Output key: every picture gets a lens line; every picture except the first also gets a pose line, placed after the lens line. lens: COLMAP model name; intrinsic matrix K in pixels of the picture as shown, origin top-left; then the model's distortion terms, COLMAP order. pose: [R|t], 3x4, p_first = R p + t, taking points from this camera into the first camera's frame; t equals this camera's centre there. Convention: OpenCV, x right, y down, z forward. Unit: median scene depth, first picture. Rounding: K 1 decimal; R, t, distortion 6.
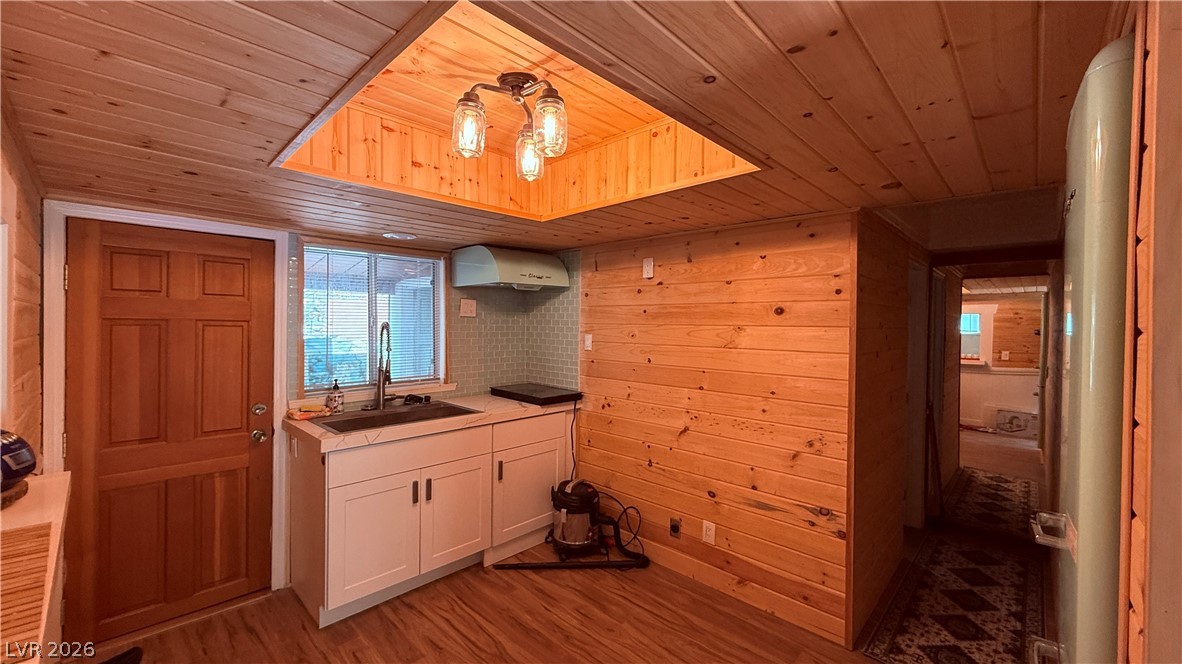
lens RADIAL K [[466.8, 0, 589.0], [0, 466.8, 328.8], [0, 0, 1]] dist [-0.002790, 0.000698]
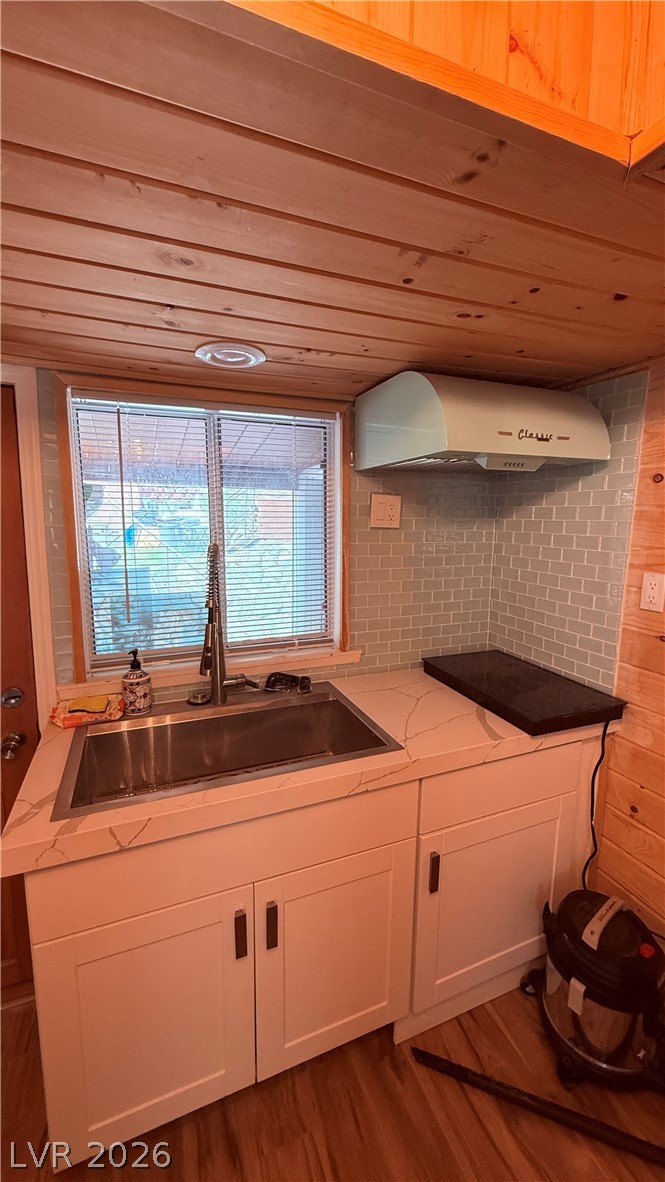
lens RADIAL K [[466.8, 0, 335.0], [0, 466.8, 590.3], [0, 0, 1]] dist [-0.002790, 0.000698]
pose [[0.914699, 0.059479, -0.399735, -0.099310], [-0.004753, 0.990625, 0.136526, -0.029207], [0.404108, -0.122980, 0.906407, 0.511047]]
